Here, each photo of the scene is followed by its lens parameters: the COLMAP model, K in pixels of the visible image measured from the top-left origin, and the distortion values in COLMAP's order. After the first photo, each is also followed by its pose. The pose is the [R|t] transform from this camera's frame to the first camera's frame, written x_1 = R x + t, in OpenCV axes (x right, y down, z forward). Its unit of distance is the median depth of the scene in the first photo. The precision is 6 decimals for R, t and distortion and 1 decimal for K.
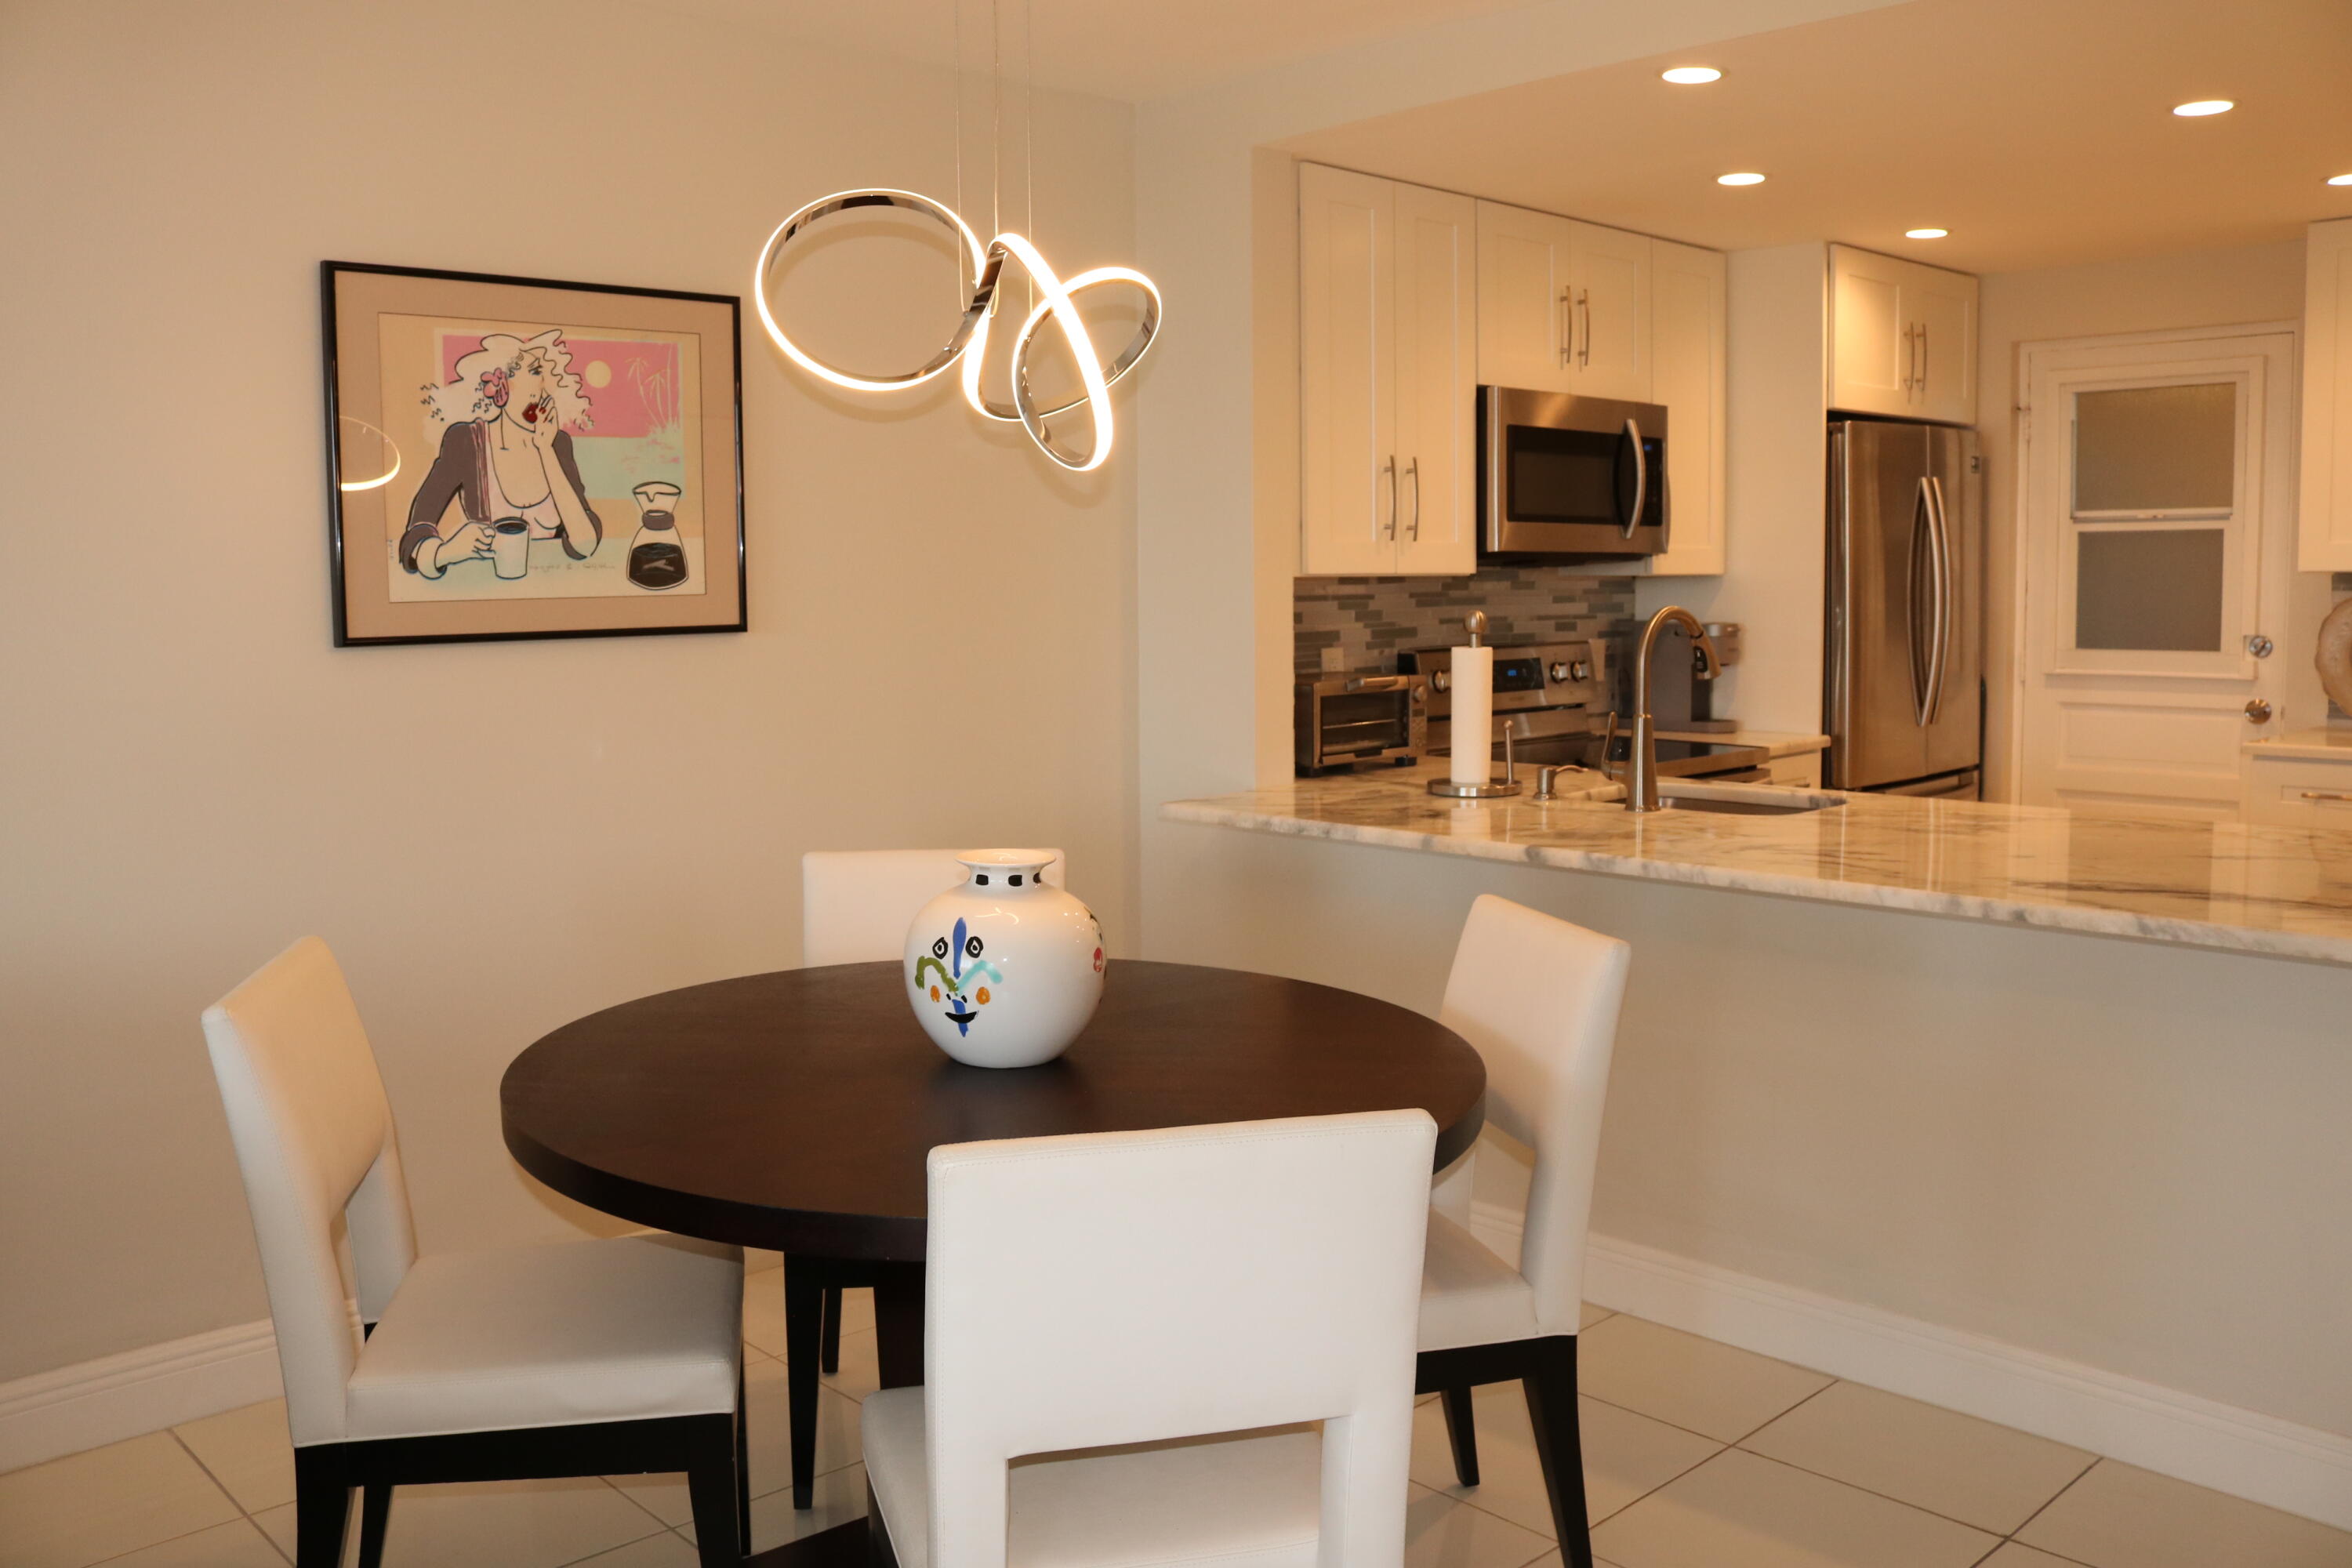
lens RADIAL K [[1949.4, 0, 1180.3], [0, 1949.4, 769.6], [0, 0, 1]] dist [-0.160751, 0.132398]
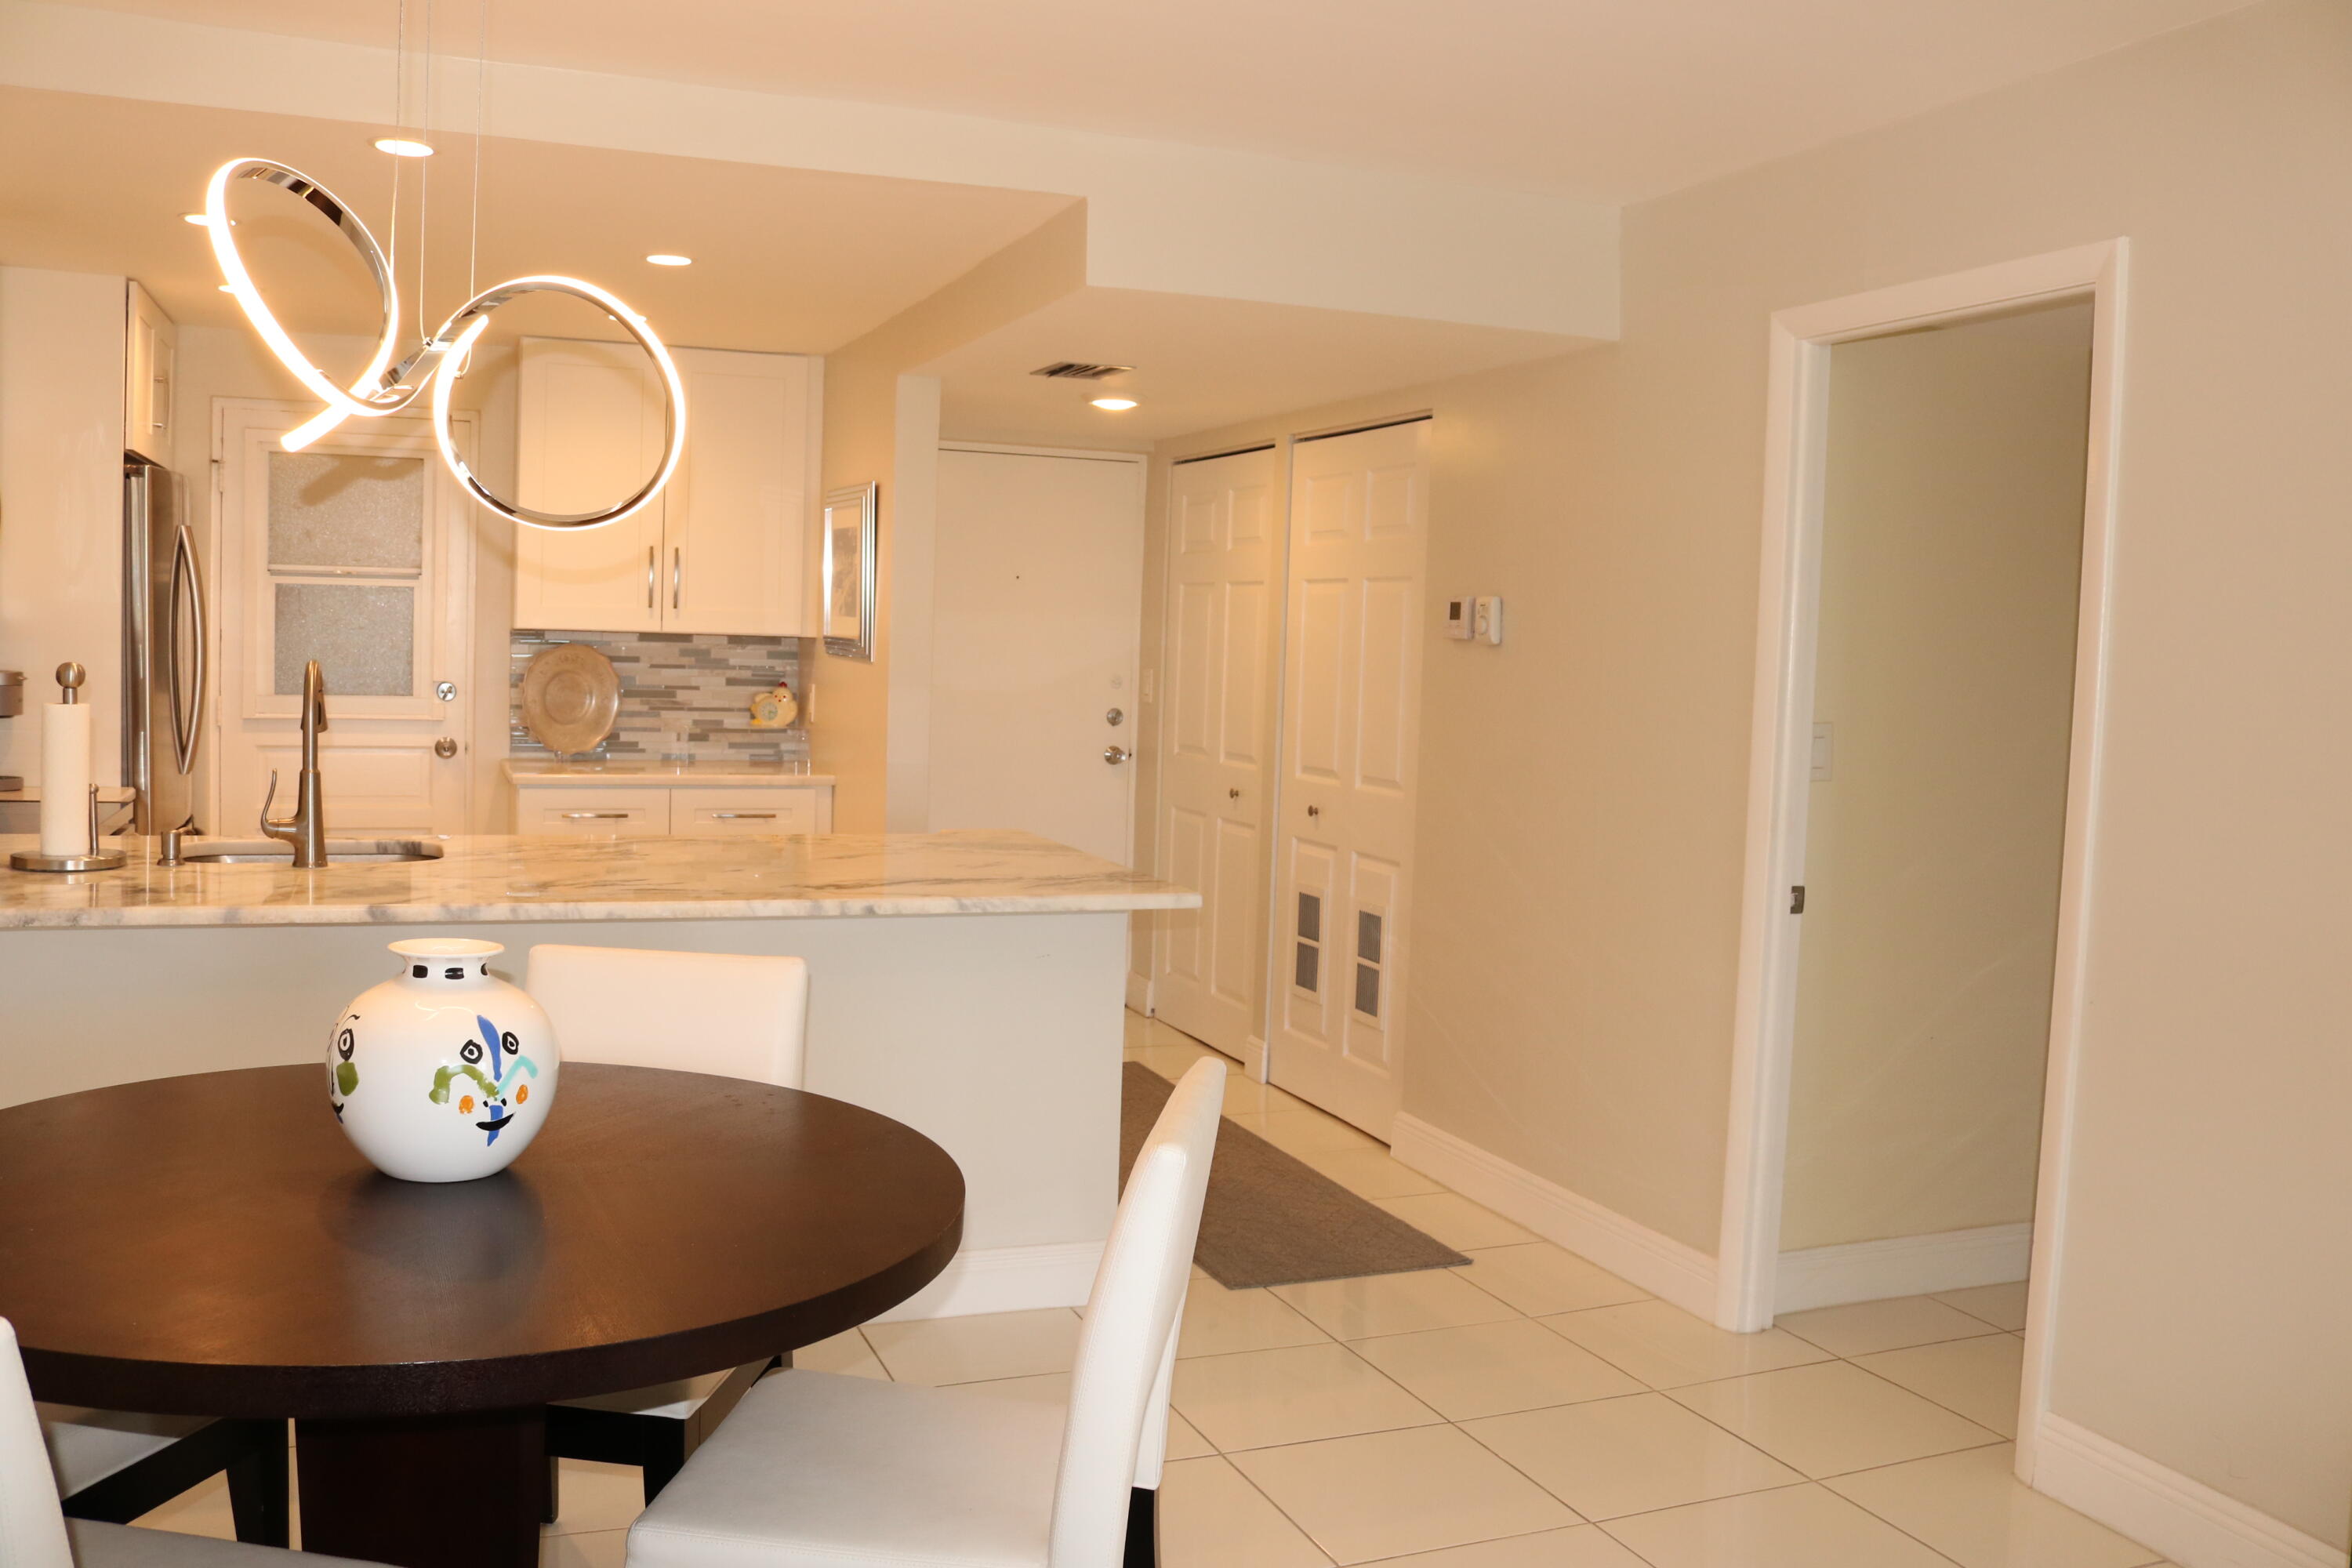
lens RADIAL K [[1949.4, 0, 1180.3], [0, 1949.4, 769.6], [0, 0, 1]] dist [-0.160751, 0.132398]
pose [[0.362936, -0.038704, 0.931010, -0.424839], [0.056136, 0.998230, 0.019615, -0.018959], [-0.930122, 0.045144, 0.364466, 0.194677]]
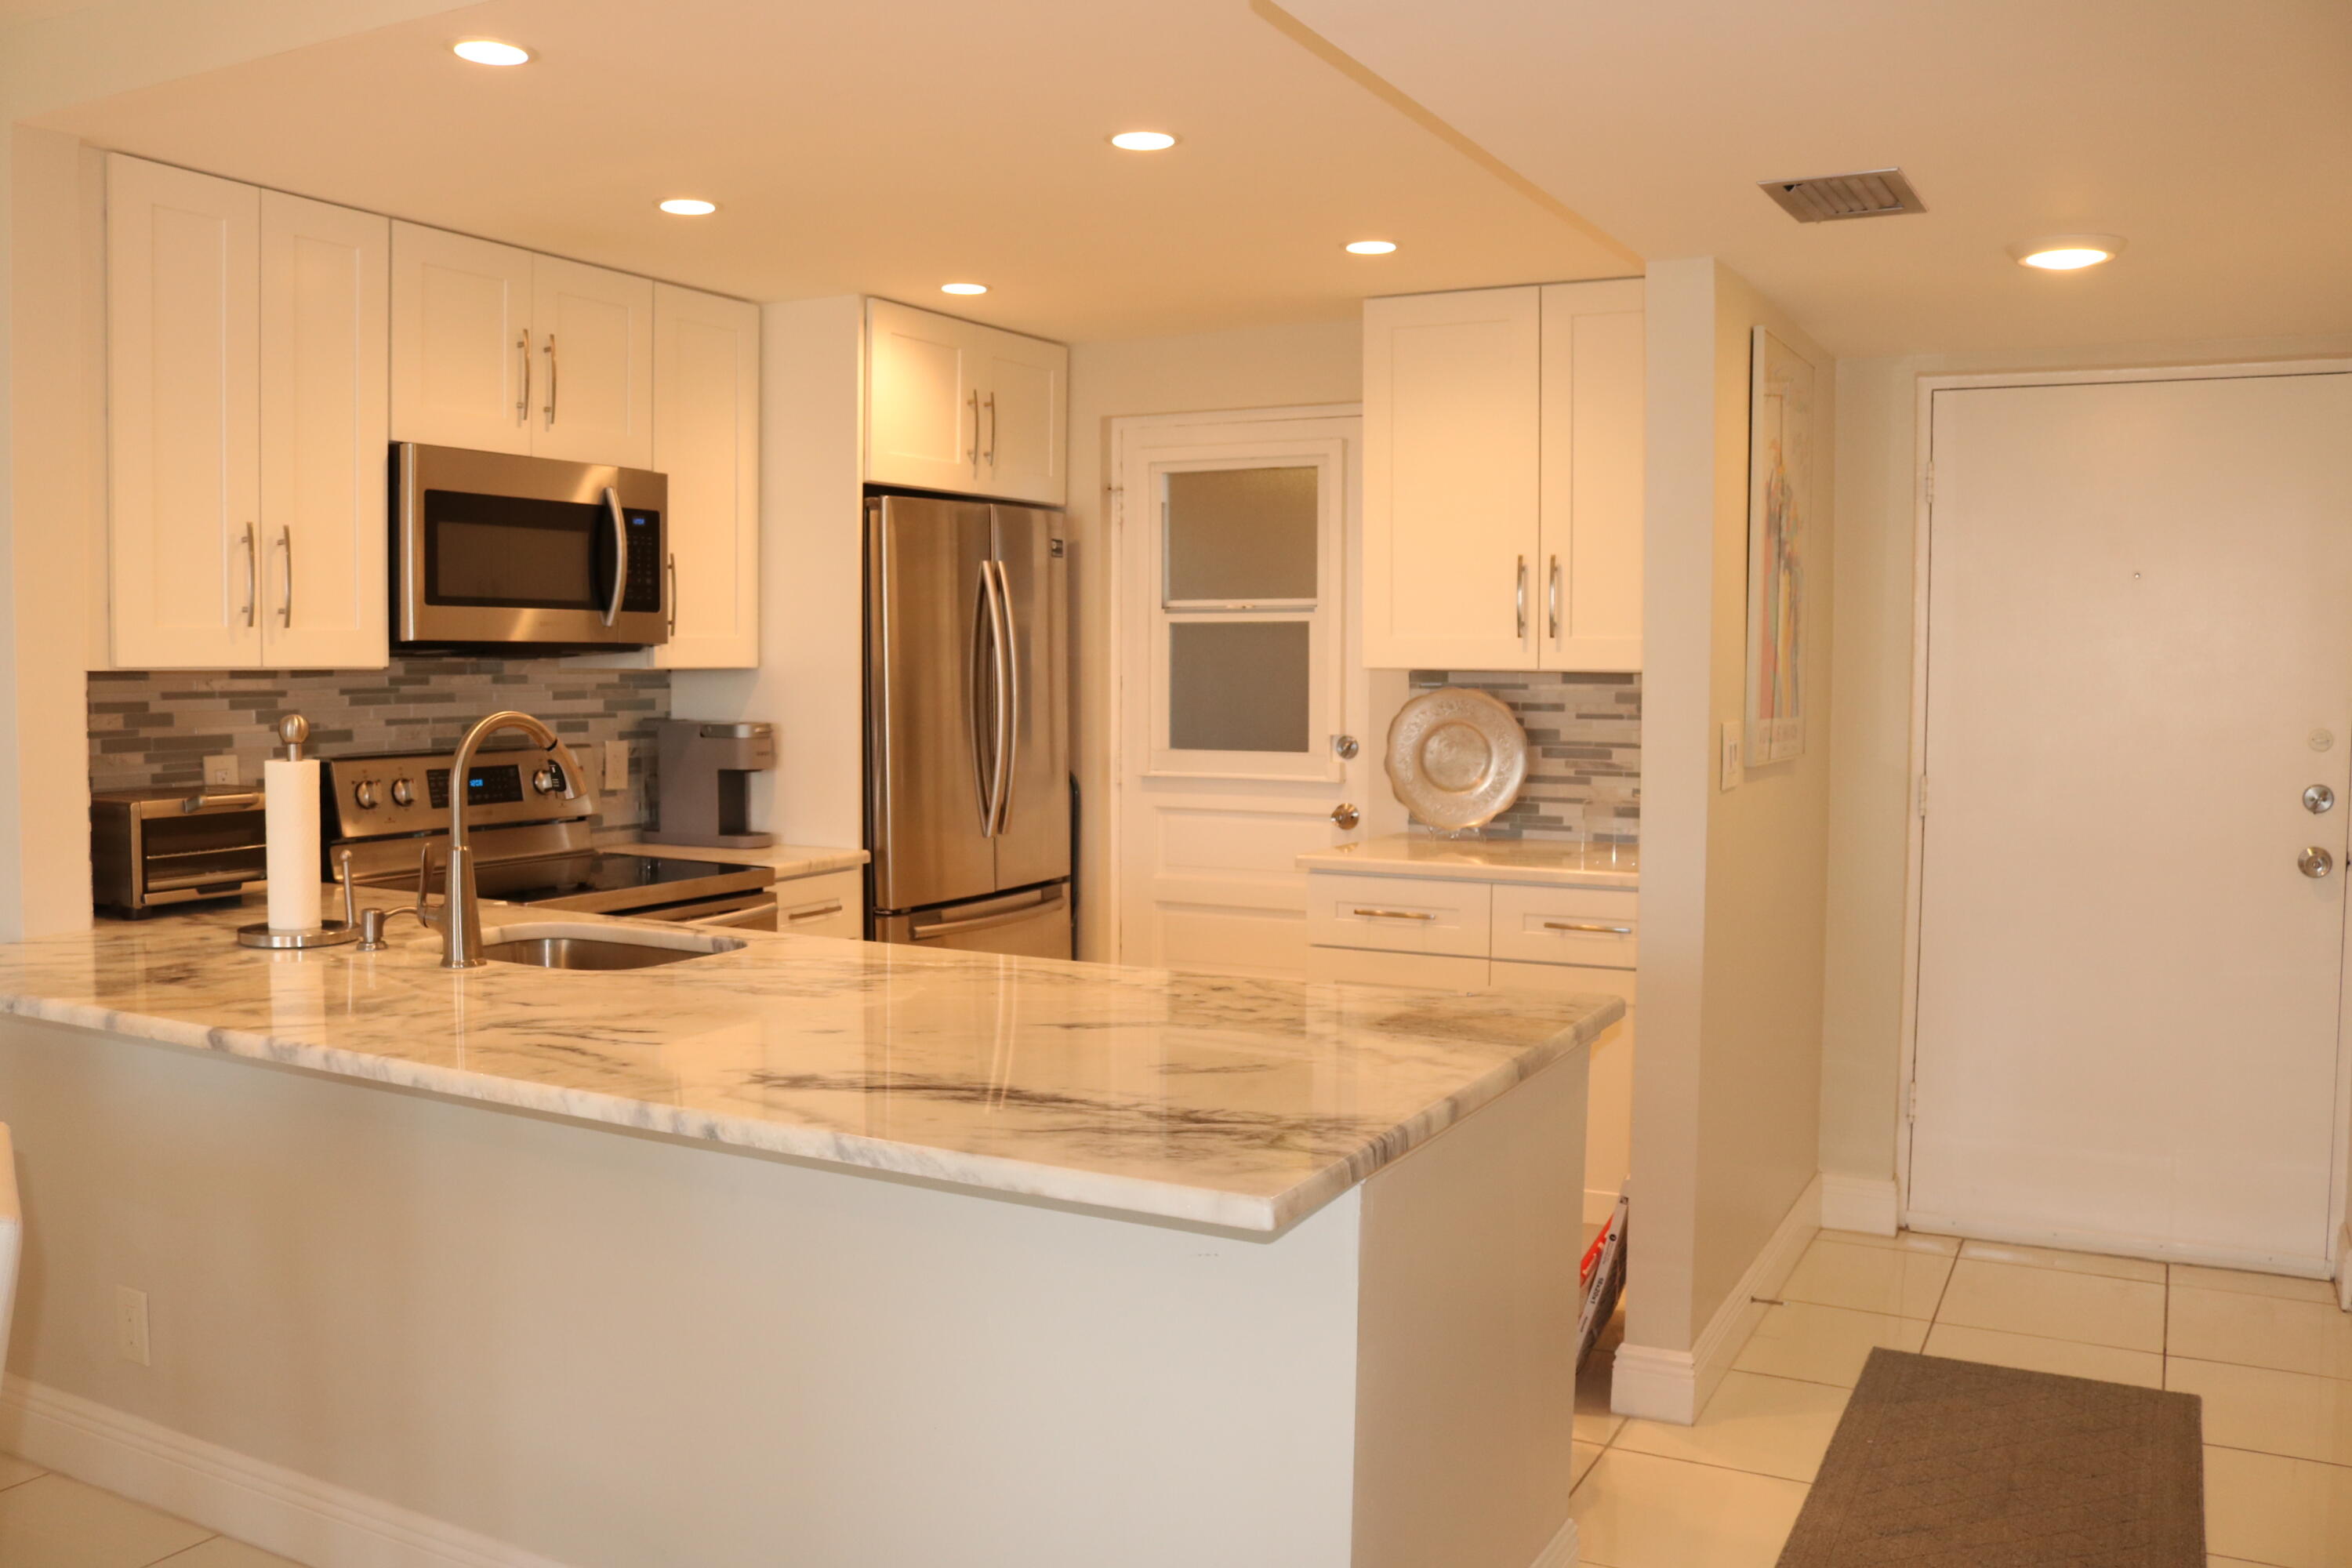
lens RADIAL K [[1949.4, 0, 1180.3], [0, 1949.4, 769.6], [0, 0, 1]] dist [-0.160751, 0.132398]
pose [[0.947648, -0.001784, 0.319312, 0.227724], [0.015454, 0.999069, -0.040282, -0.020062], [-0.318943, 0.043108, 0.946793, 0.127805]]
